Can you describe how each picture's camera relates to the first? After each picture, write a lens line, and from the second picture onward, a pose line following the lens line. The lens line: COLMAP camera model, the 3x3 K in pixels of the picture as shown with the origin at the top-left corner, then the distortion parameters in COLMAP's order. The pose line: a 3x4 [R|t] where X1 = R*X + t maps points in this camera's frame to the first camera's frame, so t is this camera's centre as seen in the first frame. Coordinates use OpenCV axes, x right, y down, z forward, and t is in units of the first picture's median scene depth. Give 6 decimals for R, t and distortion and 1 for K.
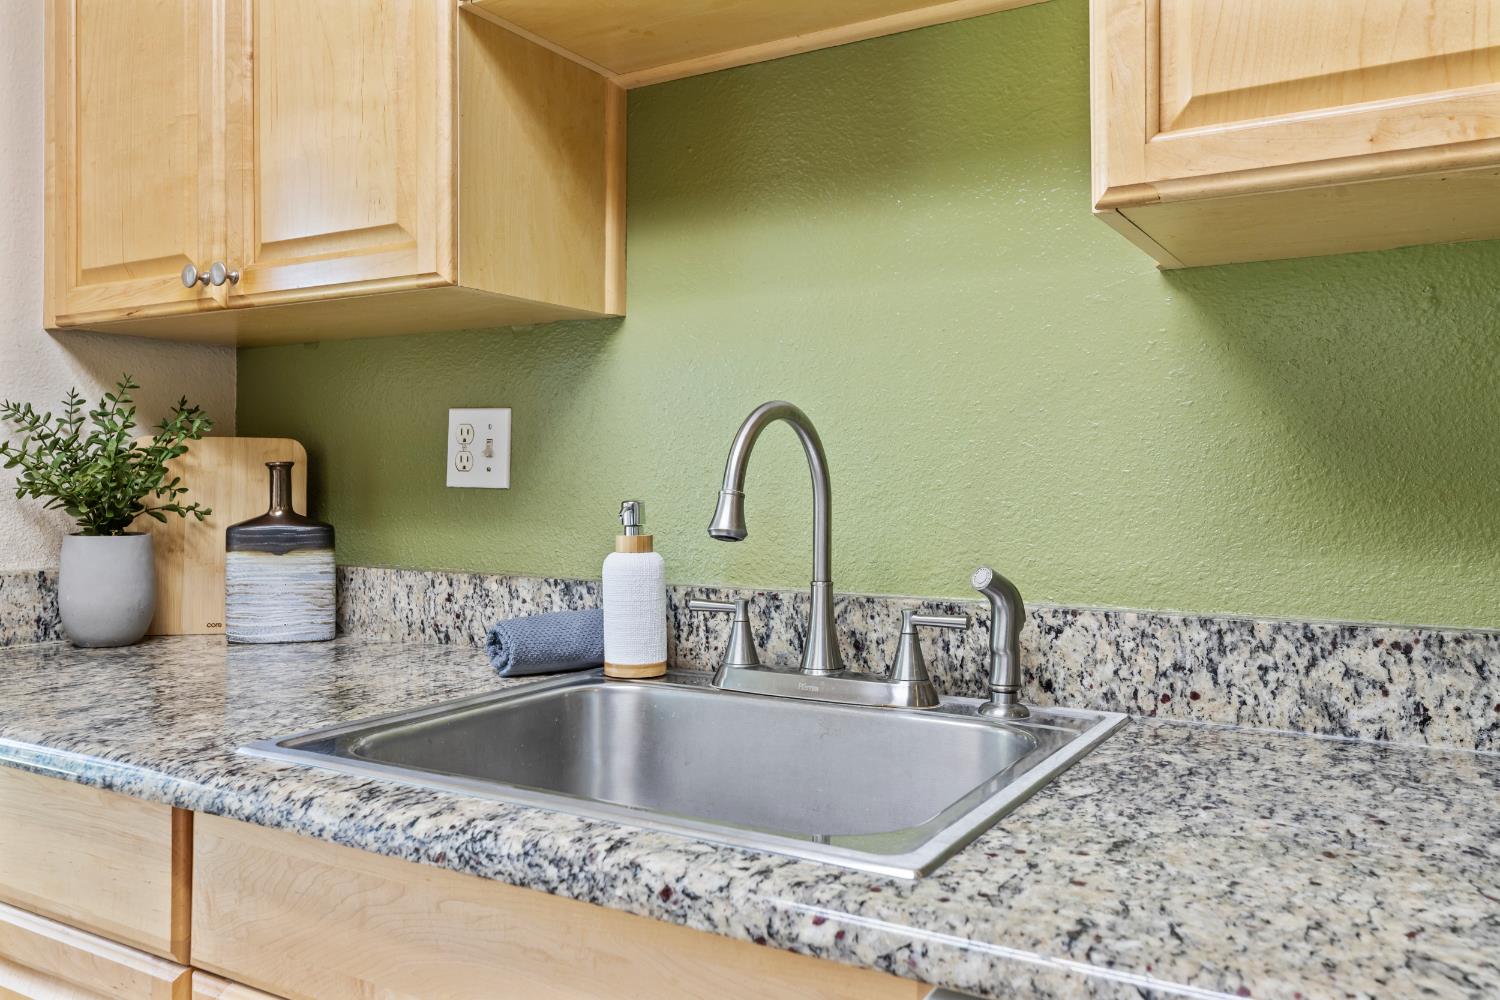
lens RADIAL K [[1181.5, 0, 747.3], [0, 1181.5, 476.5], [0, 0, 1]] dist [0.002287, 0.002847]
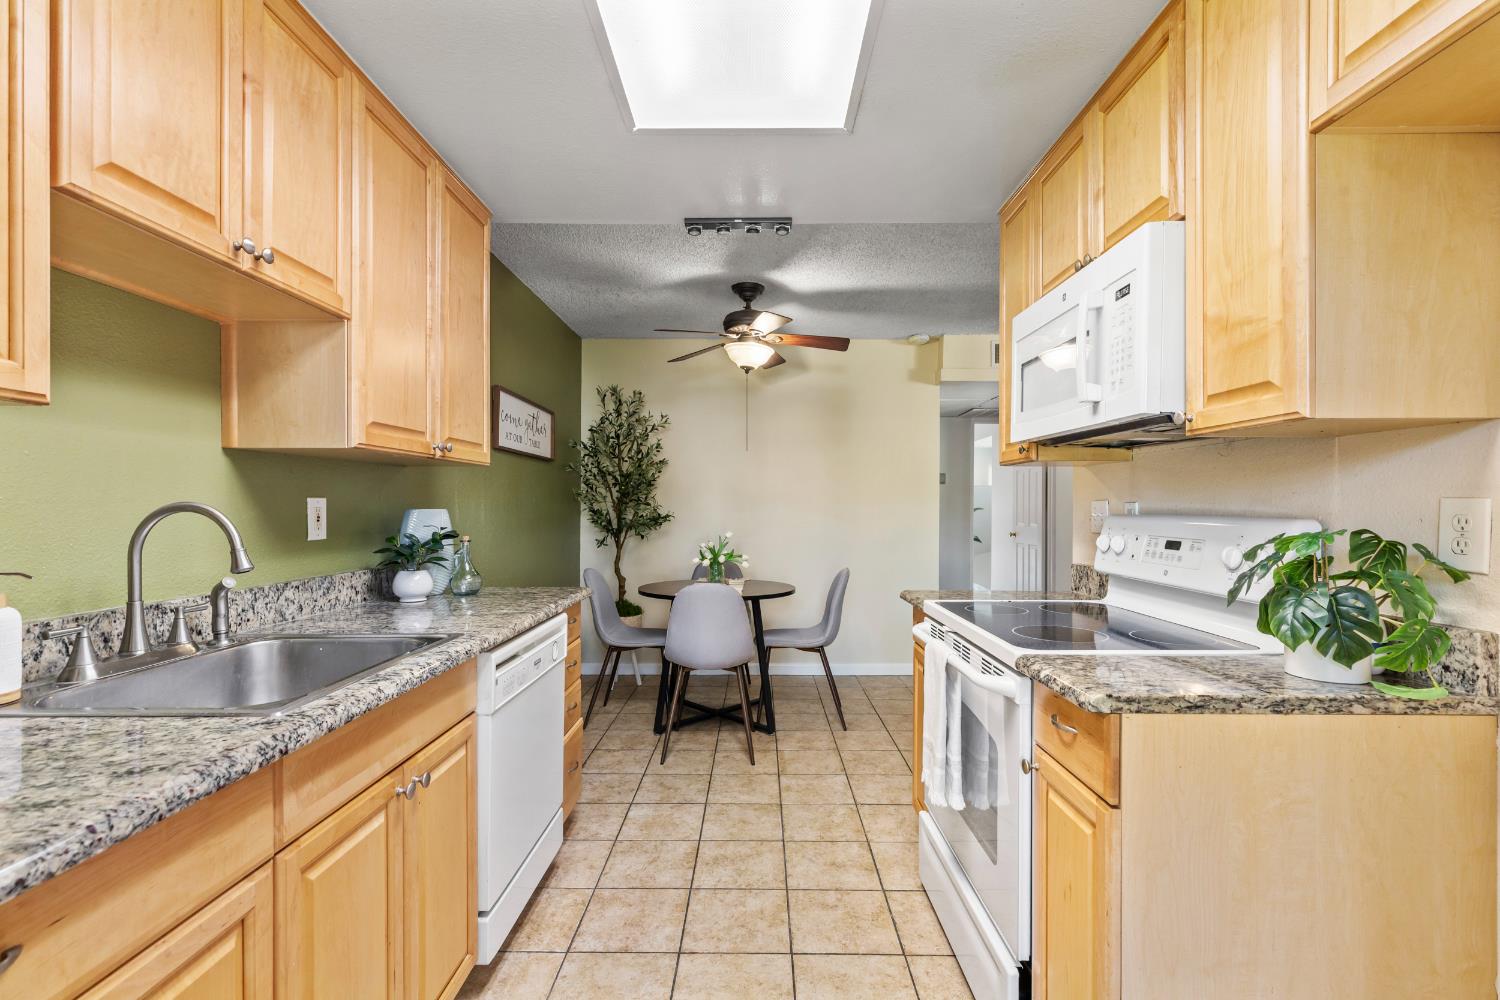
lens RADIAL K [[676.6, 0, 751.3], [0, 676.6, 507.7], [0, 0, 1]] dist [0.002407, -0.000248]
pose [[-0.502964, -0.003345, 0.864301, -1.123983], [-0.003156, 0.999993, 0.002033, -0.049333], [-0.864302, -0.001705, -0.502971, 0.630708]]
